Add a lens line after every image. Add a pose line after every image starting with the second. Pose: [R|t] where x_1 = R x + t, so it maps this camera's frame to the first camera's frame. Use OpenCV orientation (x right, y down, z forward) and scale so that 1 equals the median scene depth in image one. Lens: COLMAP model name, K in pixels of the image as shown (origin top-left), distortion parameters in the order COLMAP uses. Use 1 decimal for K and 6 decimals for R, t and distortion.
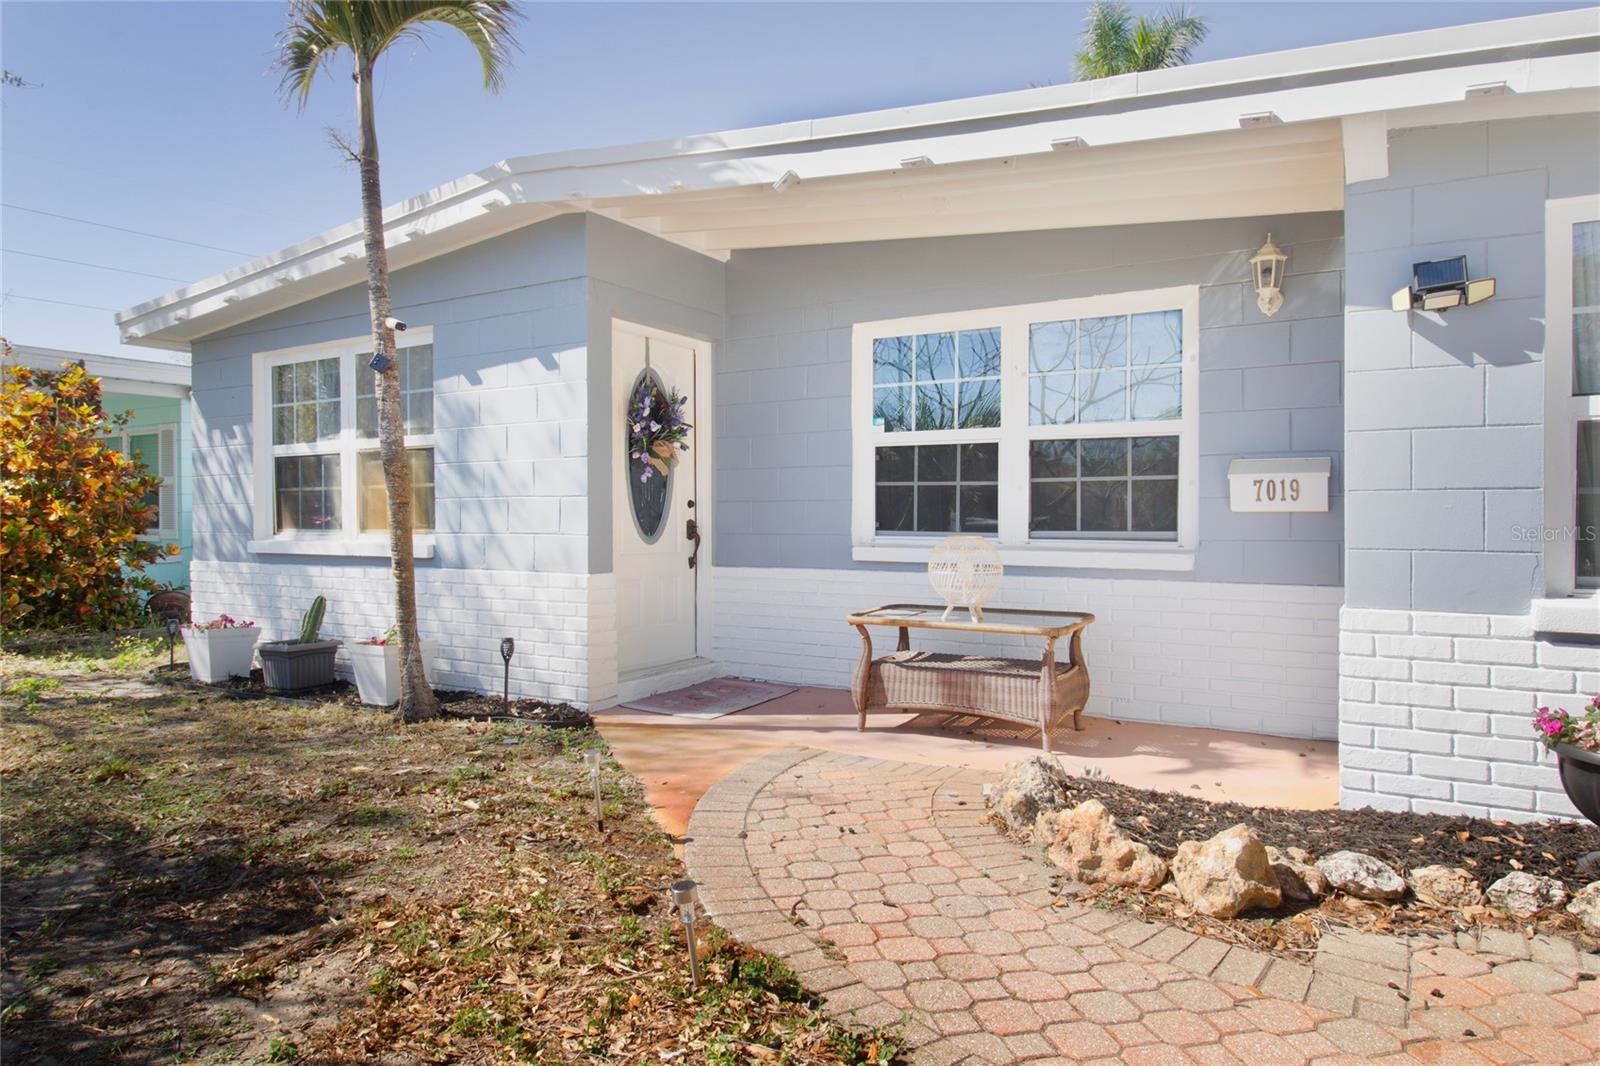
lens RADIAL K [[2265.2, 0, 800.0], [0, 2265.2, 533.0], [0, 0, 1]] dist [0.005622, -0.006751]
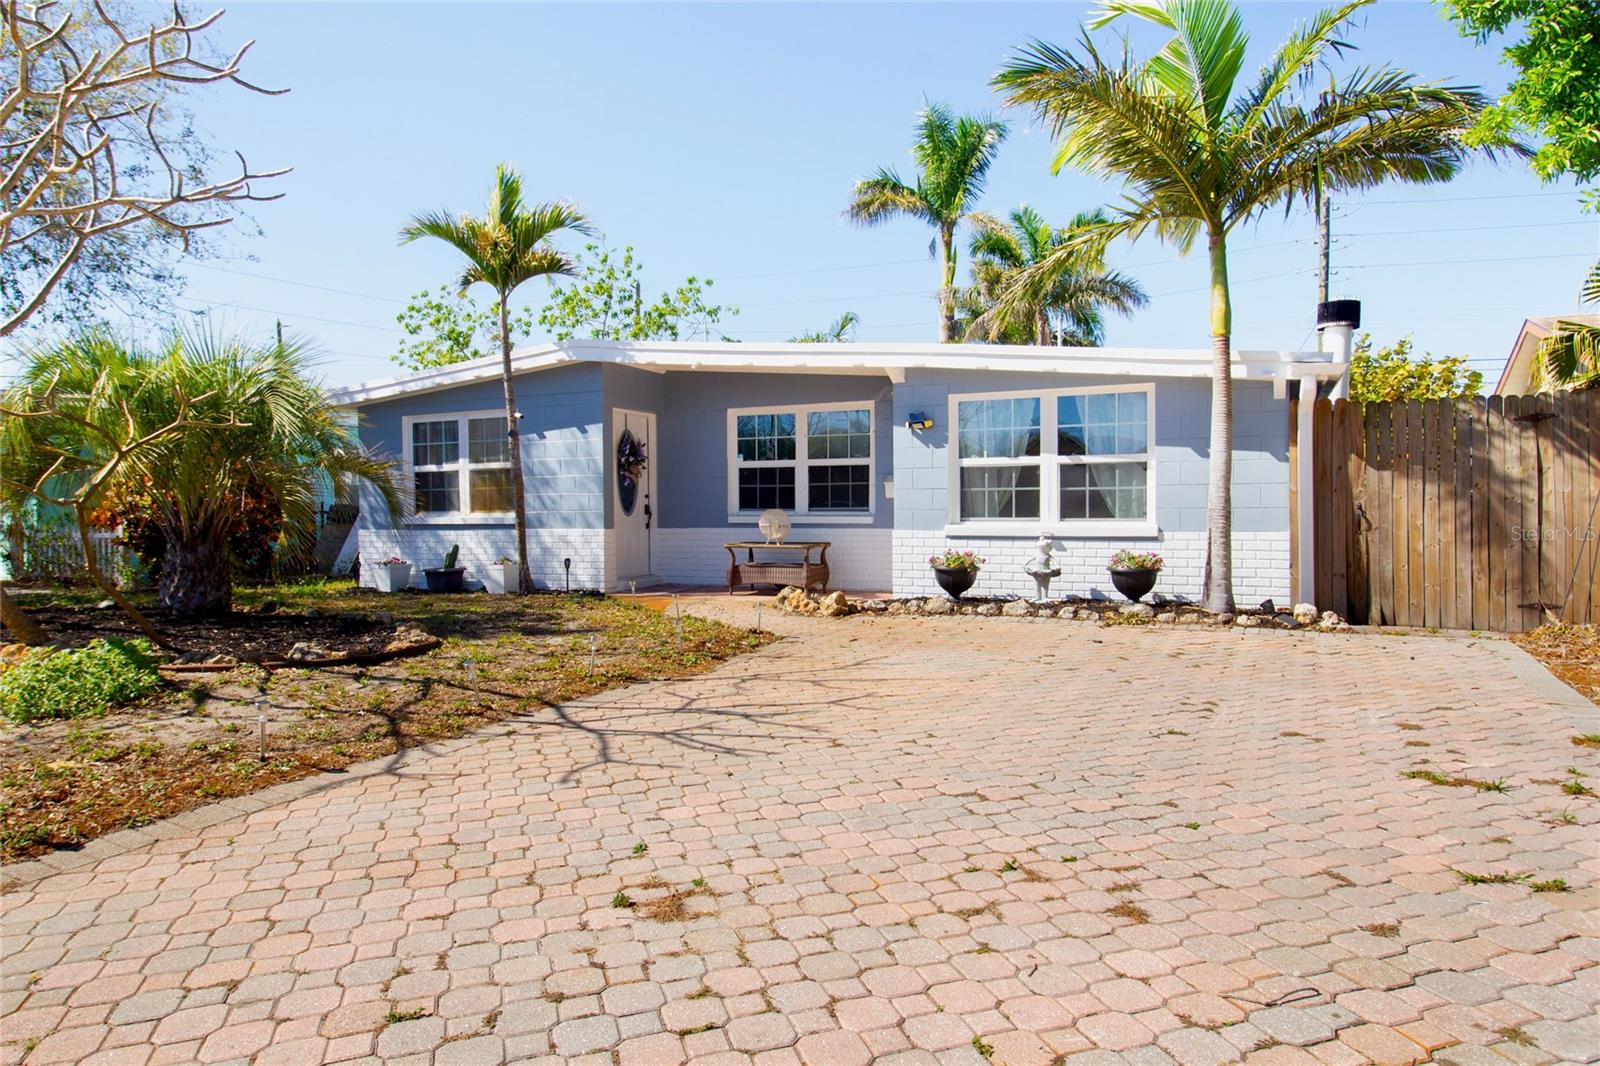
lens RADIAL K [[2265.2, 0, 800.0], [0, 2265.2, 533.0], [0, 0, 1]] dist [0.005622, -0.006751]
pose [[0.998895, -0.006101, 0.046596, -0.007514], [0.005992, 0.999979, 0.002491, 0.016278], [-0.046611, -0.002210, 0.998911, -1.066207]]
